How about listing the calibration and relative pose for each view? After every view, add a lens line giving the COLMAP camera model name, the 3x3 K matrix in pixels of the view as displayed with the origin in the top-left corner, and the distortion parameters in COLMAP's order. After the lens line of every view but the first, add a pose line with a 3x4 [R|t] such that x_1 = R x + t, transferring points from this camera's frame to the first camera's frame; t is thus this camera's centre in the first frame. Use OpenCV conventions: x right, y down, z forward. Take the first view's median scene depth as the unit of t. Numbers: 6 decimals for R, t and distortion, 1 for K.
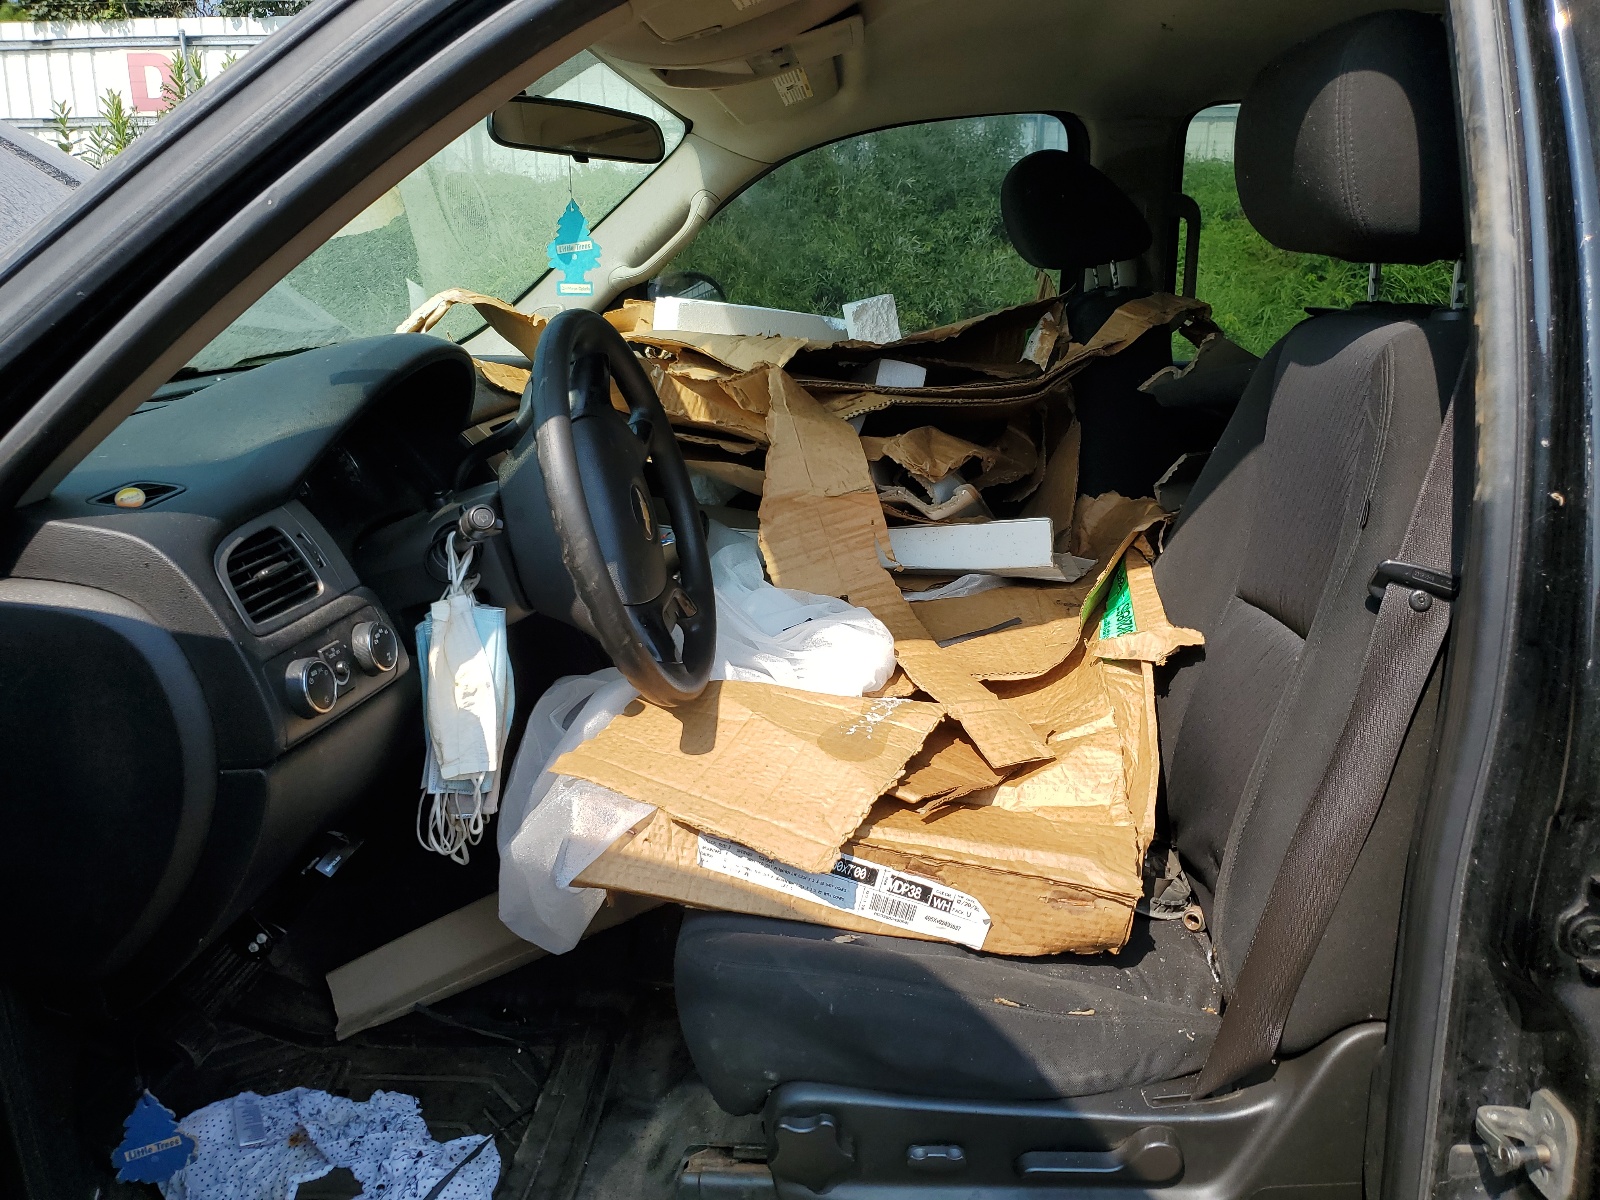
lens RADIAL K [[1380.4, 0, 800.0], [0, 1380.4, 600.0], [0, 0, 1]] dist [0.141384, -0.310178]
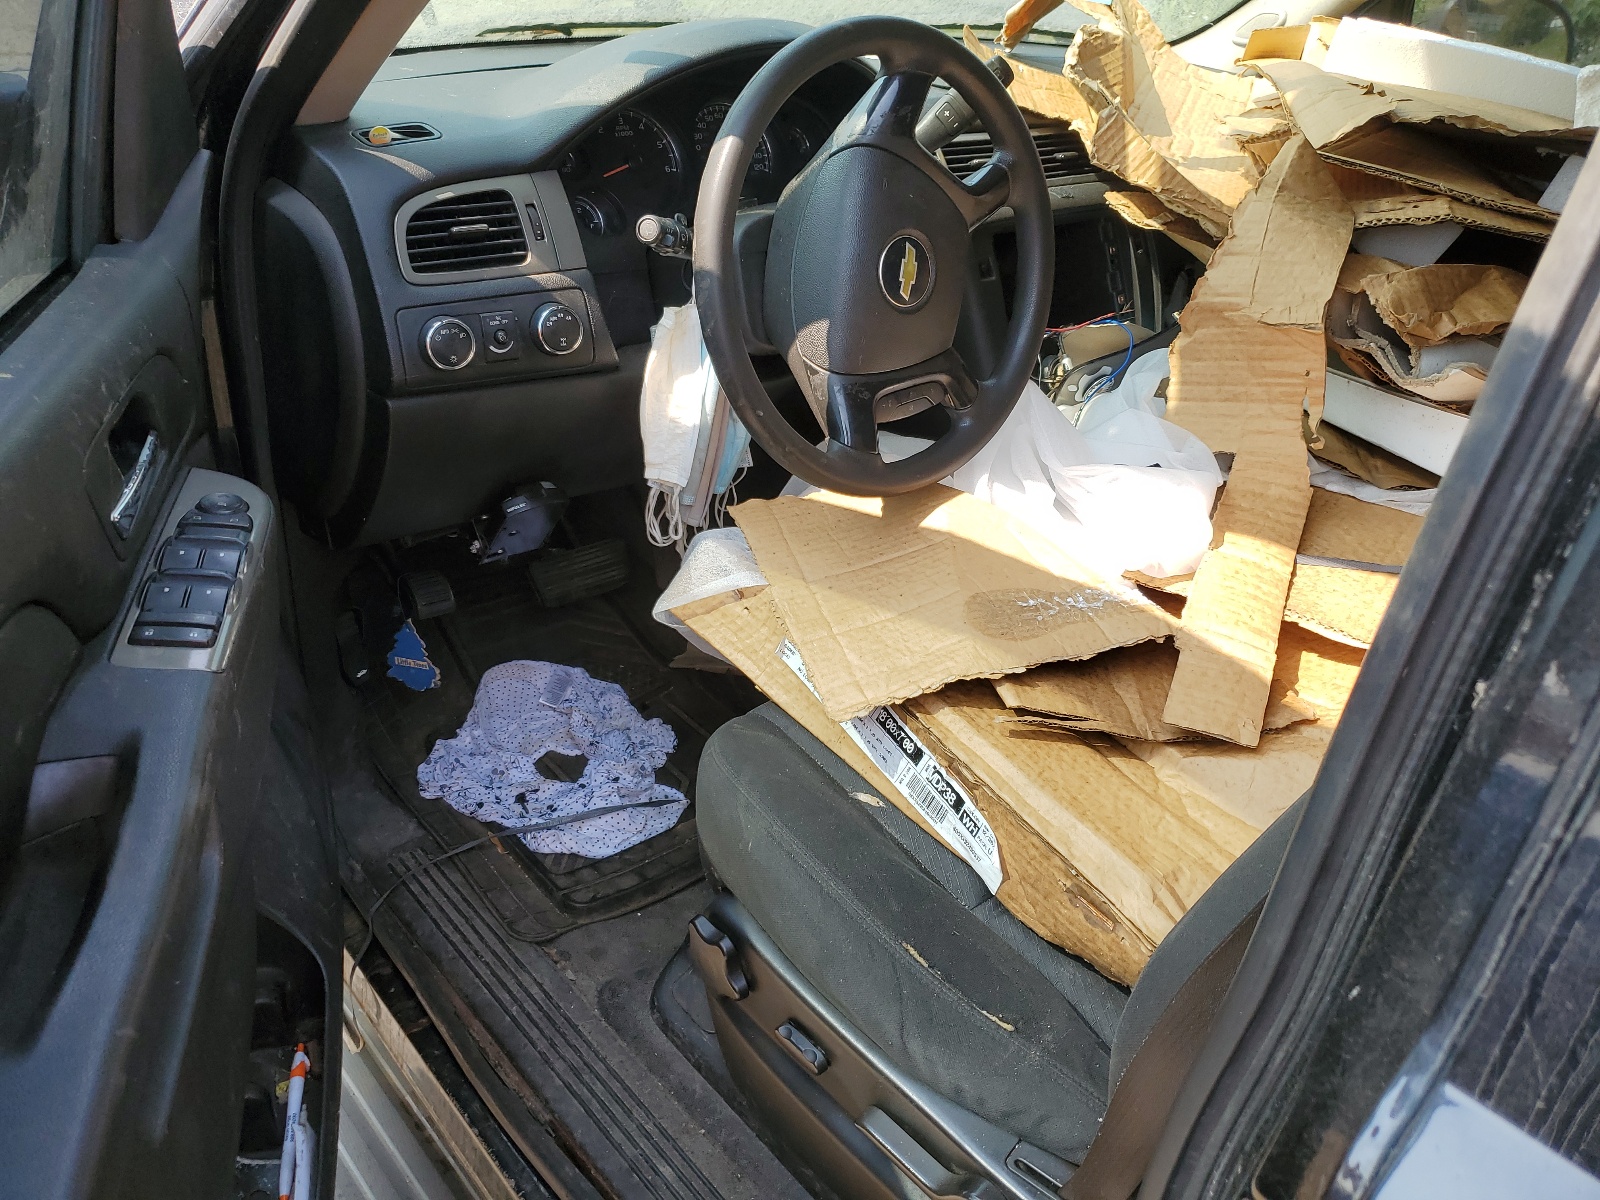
lens RADIAL K [[1380.4, 0, 800.0], [0, 1380.4, 600.0], [0, 0, 1]] dist [0.141384, -0.310178]
pose [[0.650498, 0.412273, -0.637874, 0.516913], [-0.255736, 0.909704, 0.327166, -0.154811], [0.715159, -0.049694, 0.697193, 0.345681]]
